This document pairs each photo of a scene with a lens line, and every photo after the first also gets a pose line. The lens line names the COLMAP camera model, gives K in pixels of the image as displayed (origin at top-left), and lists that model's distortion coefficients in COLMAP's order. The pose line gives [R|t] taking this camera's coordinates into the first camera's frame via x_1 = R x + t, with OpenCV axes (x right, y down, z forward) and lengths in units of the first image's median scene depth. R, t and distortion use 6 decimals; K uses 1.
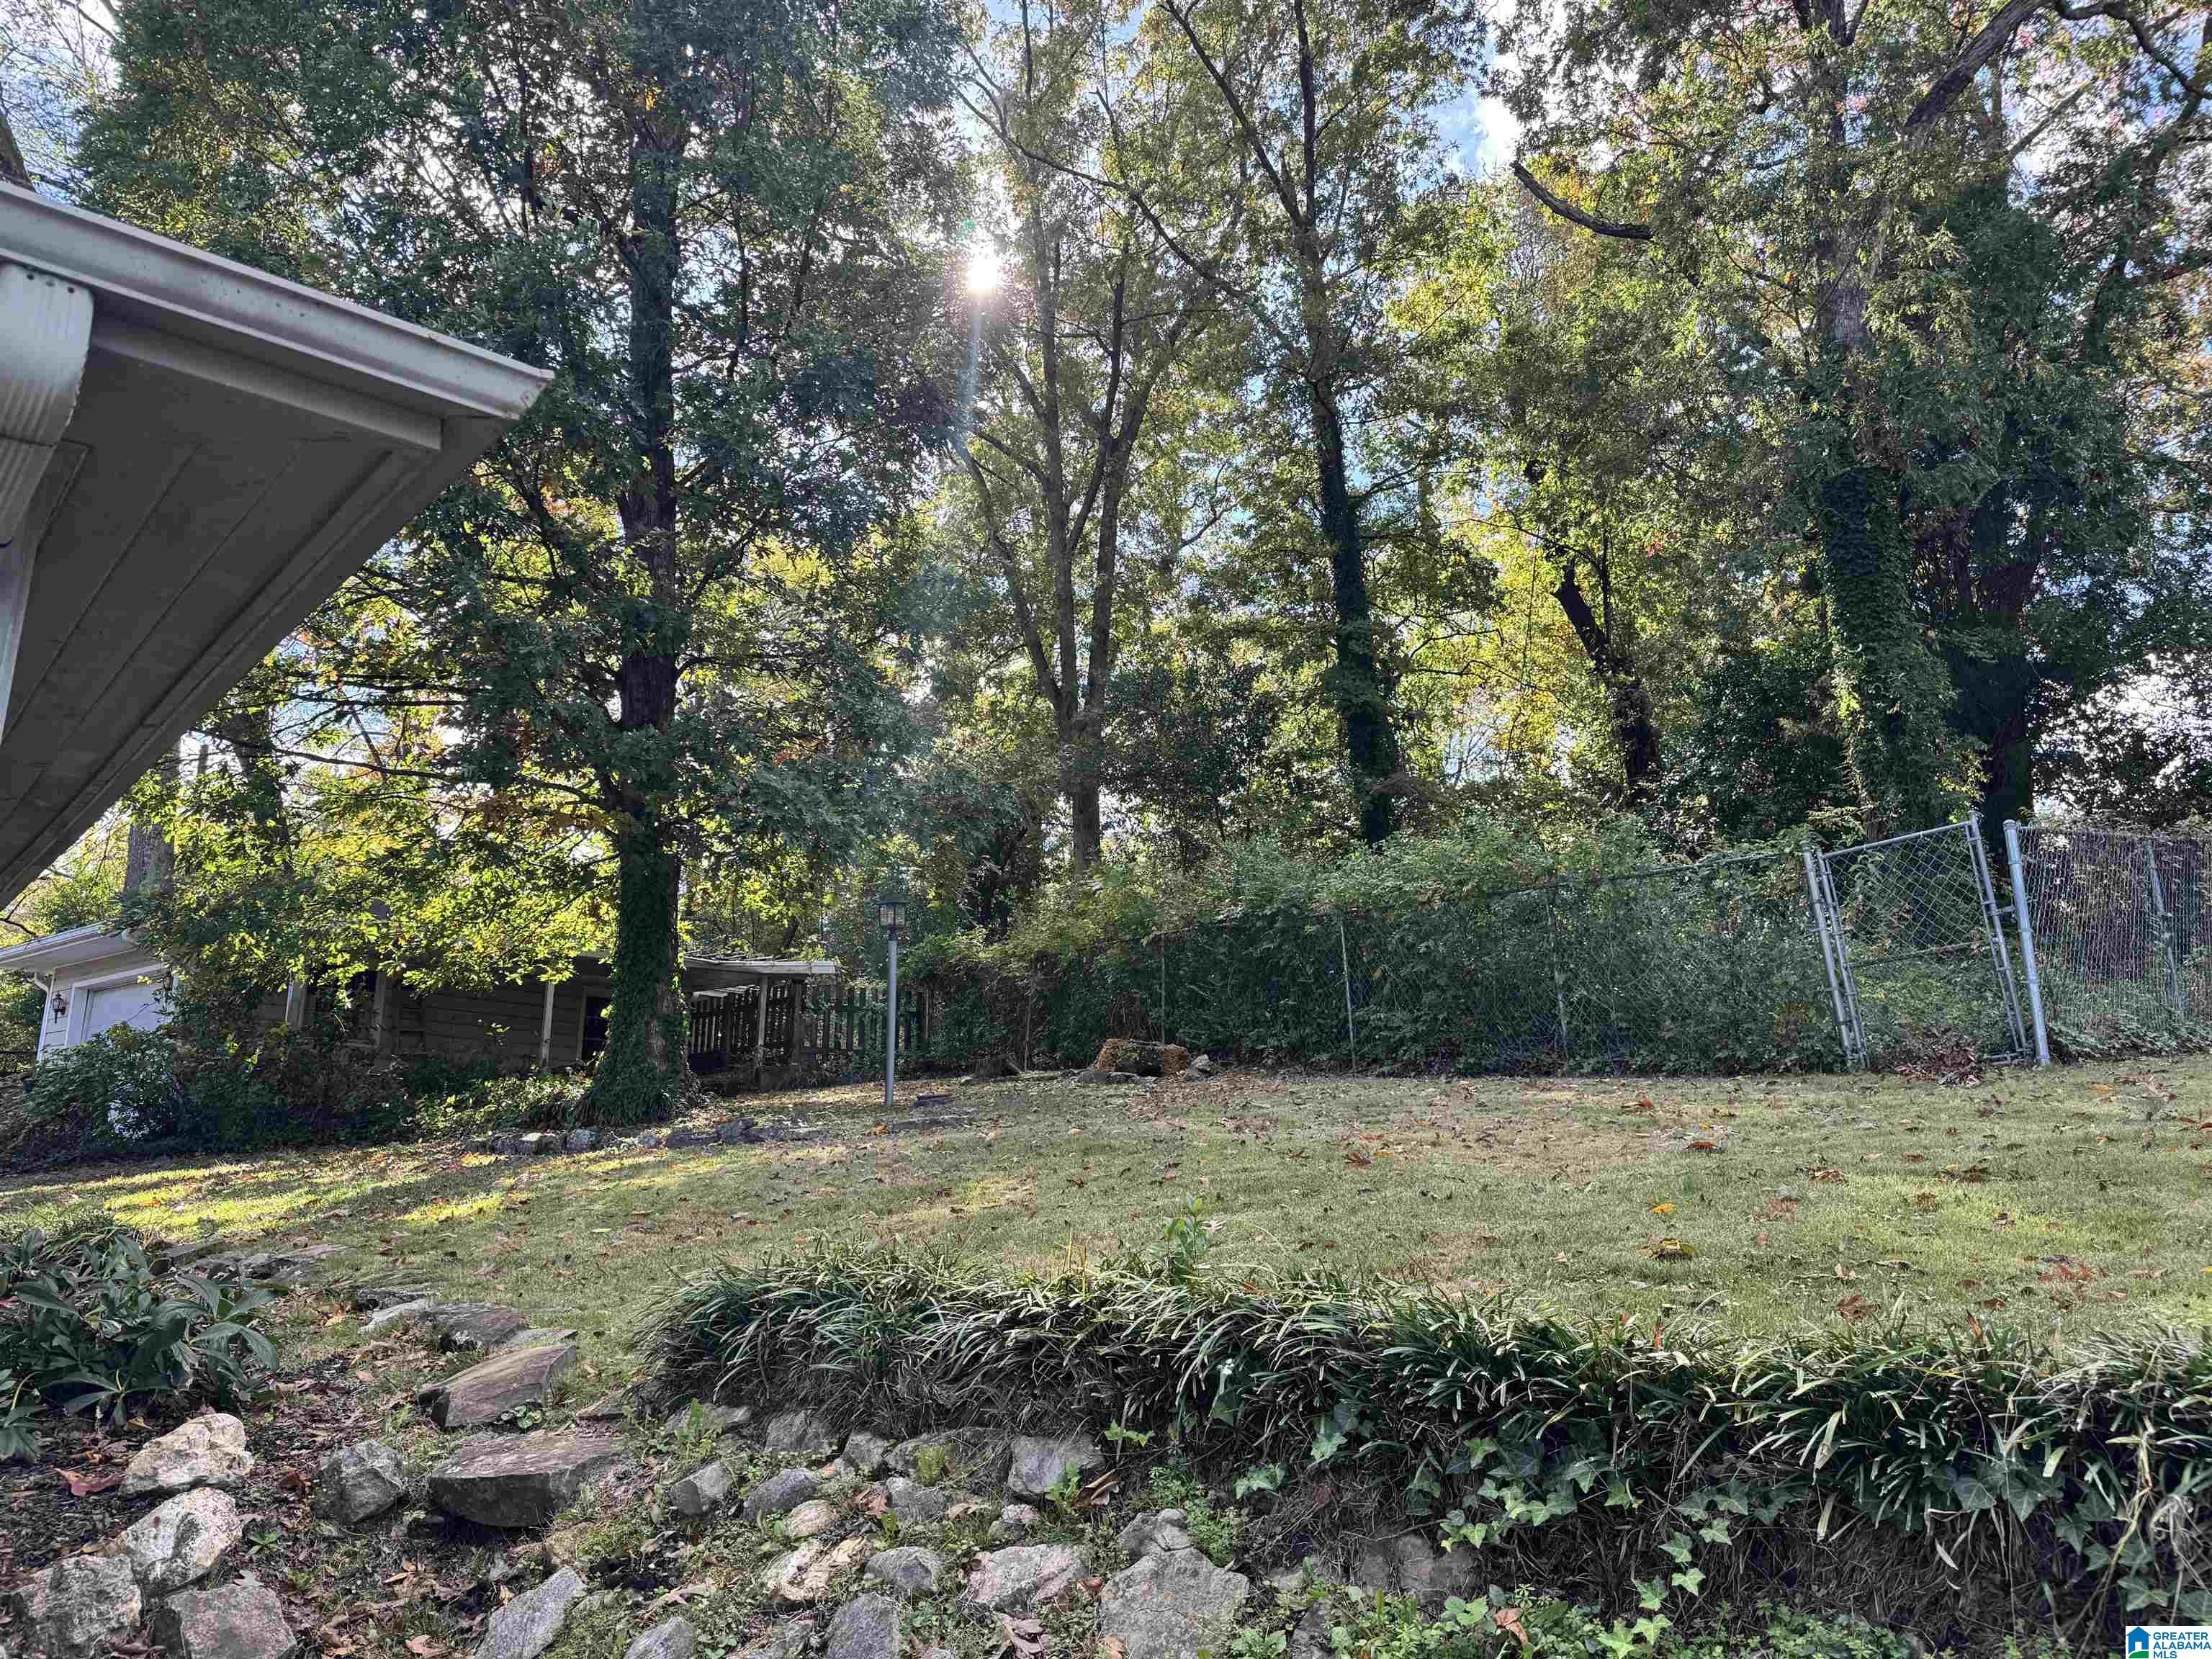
lens RADIAL K [[1555.7, 0, 1106.0], [0, 1555.7, 829.5], [0, 0, 1]] dist [-0.003227, -0.009138]
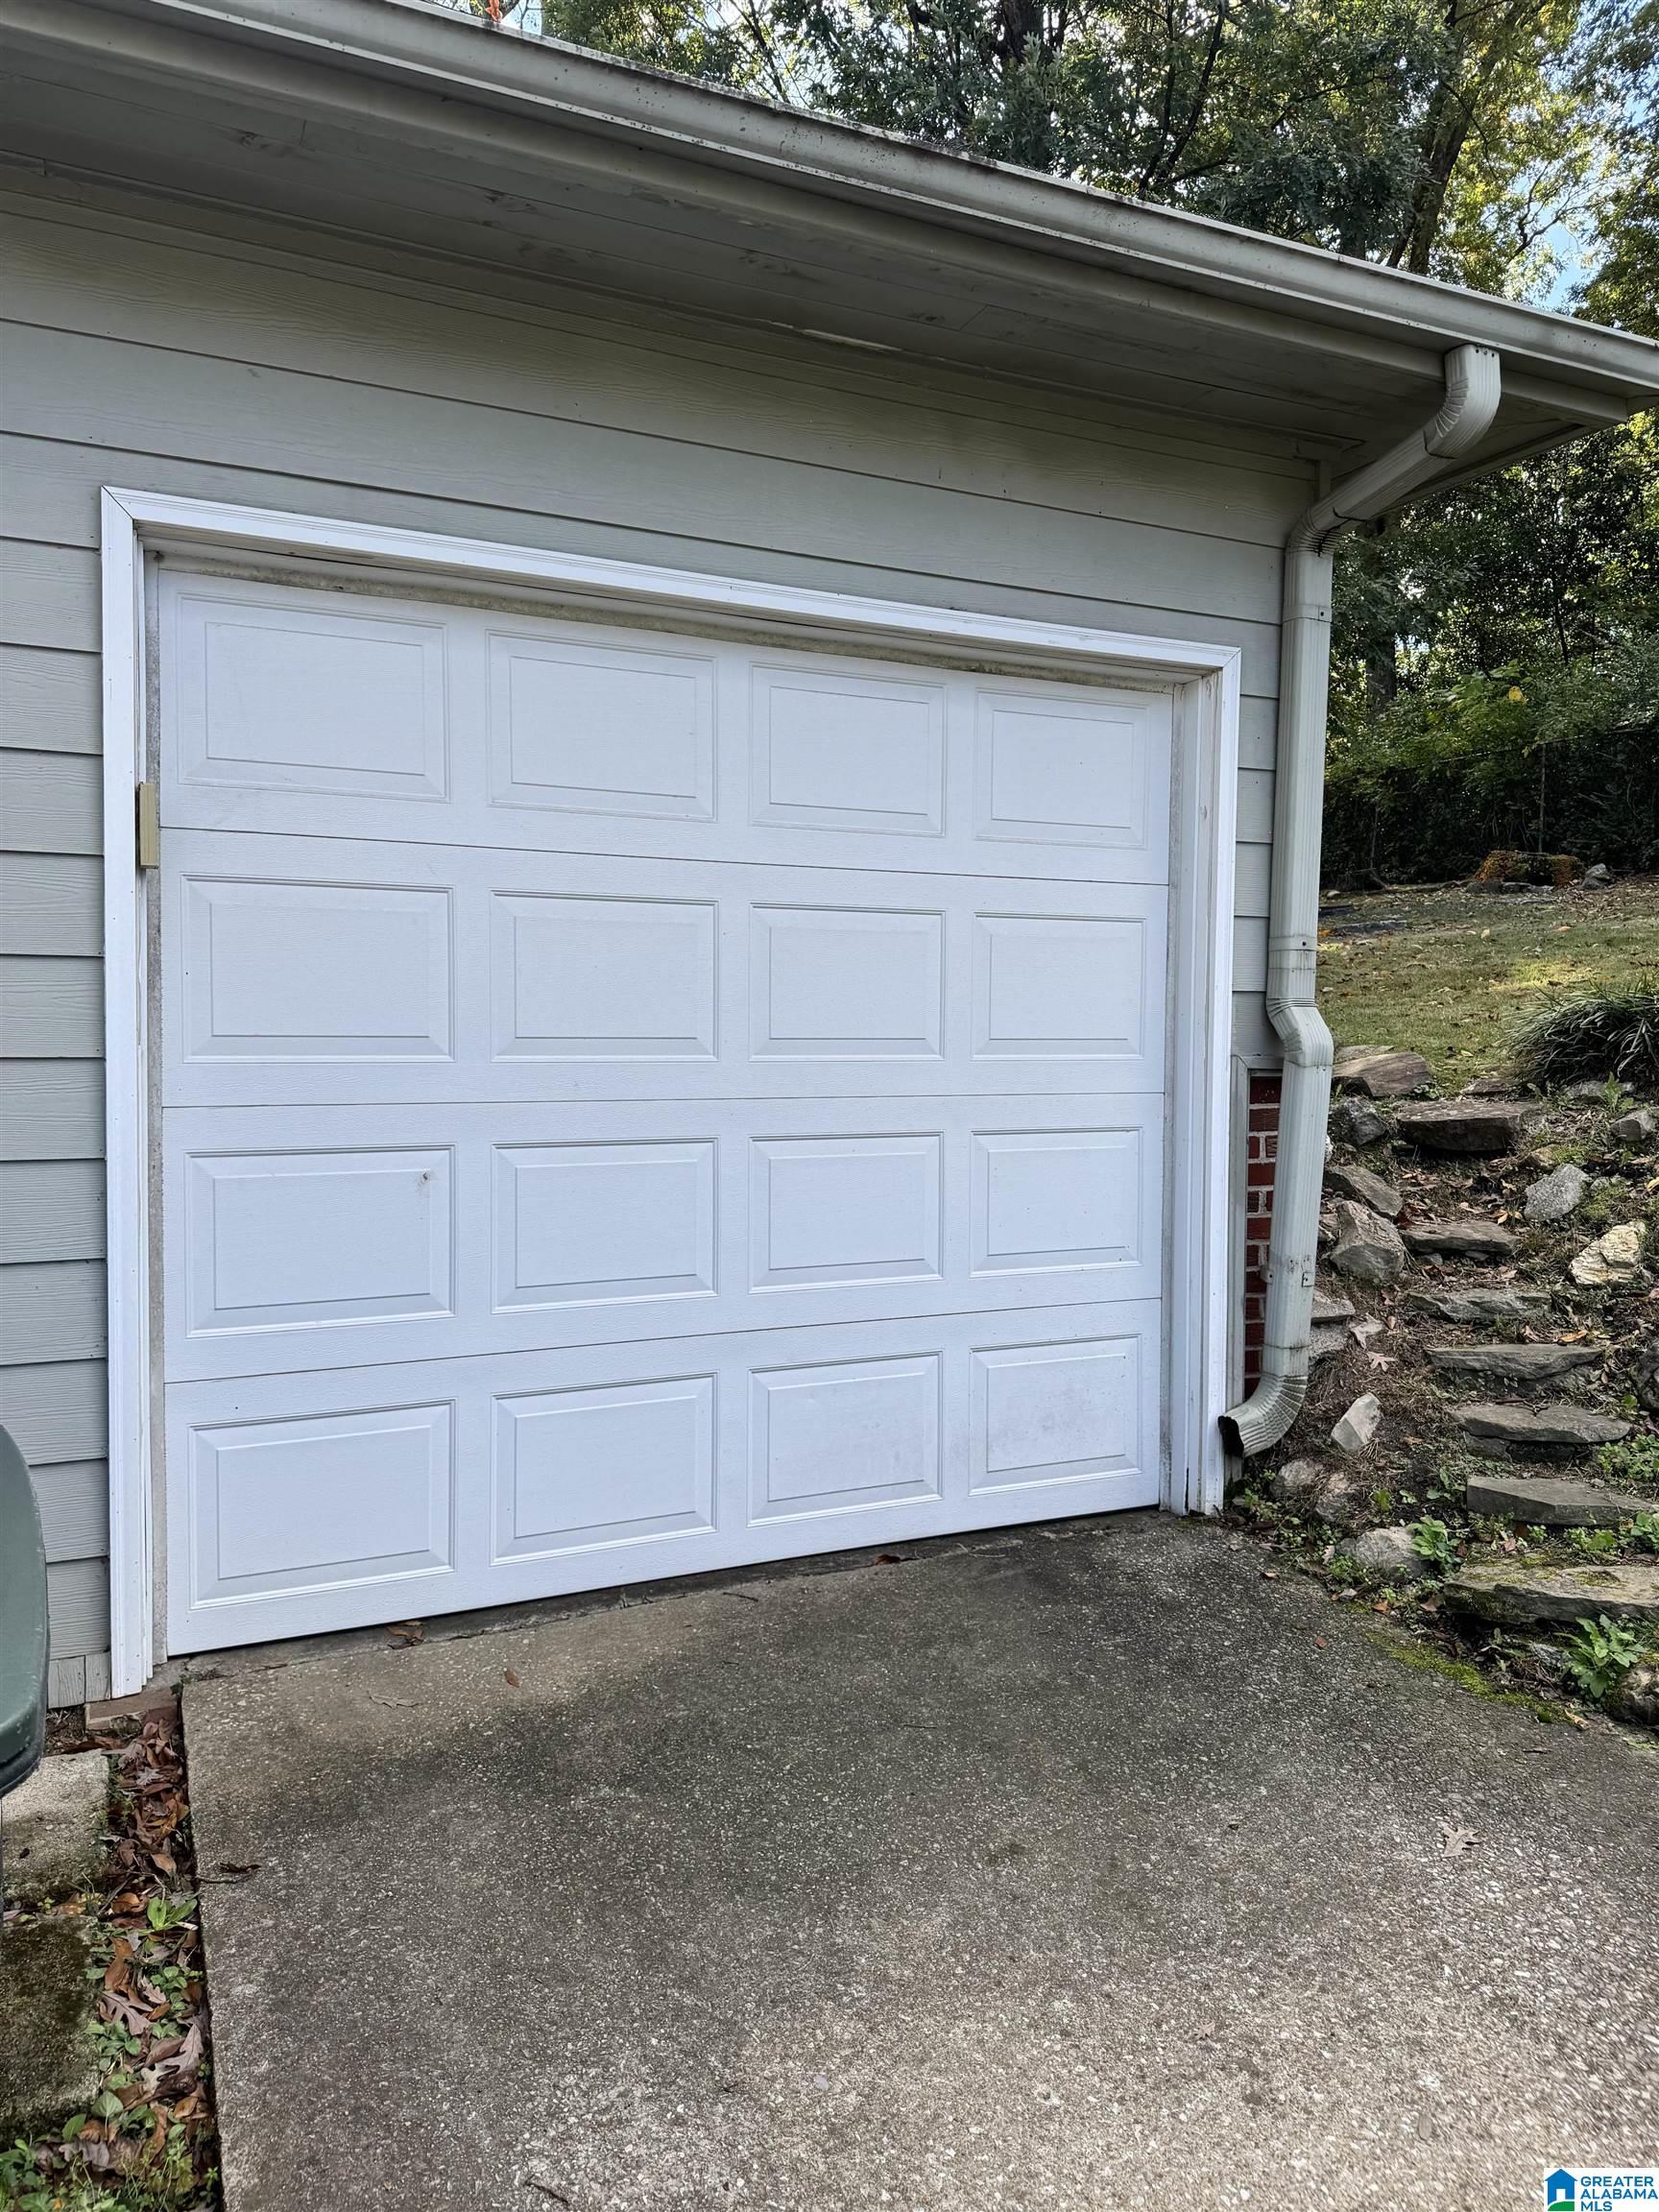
lens RADIAL K [[1555.7, 0, 829.5], [0, 1555.7, 1106.0], [0, 0, 1]] dist [-0.003227, -0.009138]
pose [[0.952160, 0.029807, -0.304142, -0.103058], [0.057697, 0.959800, 0.274692, -0.010270], [0.300104, -0.279099, 0.912163, -0.114417]]
